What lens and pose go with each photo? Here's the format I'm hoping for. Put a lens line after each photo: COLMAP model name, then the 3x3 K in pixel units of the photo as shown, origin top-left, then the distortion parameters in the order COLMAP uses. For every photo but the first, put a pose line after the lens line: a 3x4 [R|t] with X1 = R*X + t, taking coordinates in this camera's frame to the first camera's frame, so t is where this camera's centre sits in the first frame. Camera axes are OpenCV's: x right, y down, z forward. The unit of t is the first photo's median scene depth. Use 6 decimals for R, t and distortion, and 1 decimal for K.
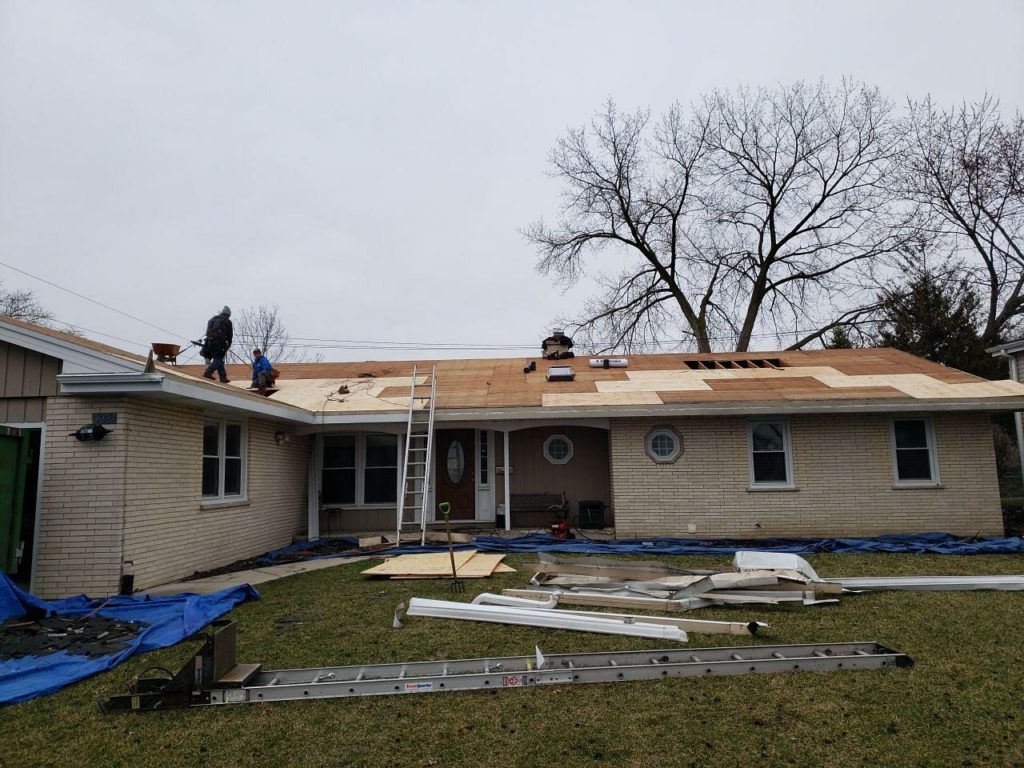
lens RADIAL K [[800.2, 0, 512.0], [0, 800.2, 384.0], [0, 0, 1]] dist [0.003298, -0.009453]
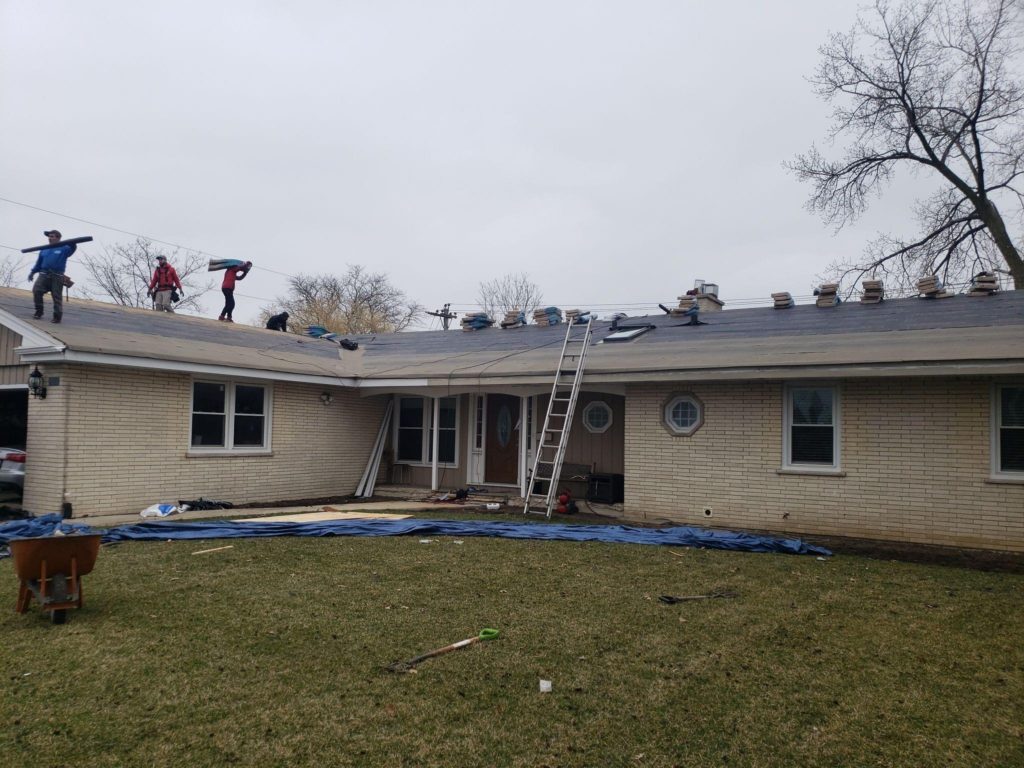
lens RADIAL K [[844.1, 0, 512.0], [0, 844.1, 384.0], [0, 0, 1]] dist [0.009896, 0.004950]
pose [[0.858818, 0.007130, -0.512231, 0.498102], [0.017646, 0.998898, 0.043491, 0.000695], [0.511977, -0.046390, 0.857746, 0.122986]]
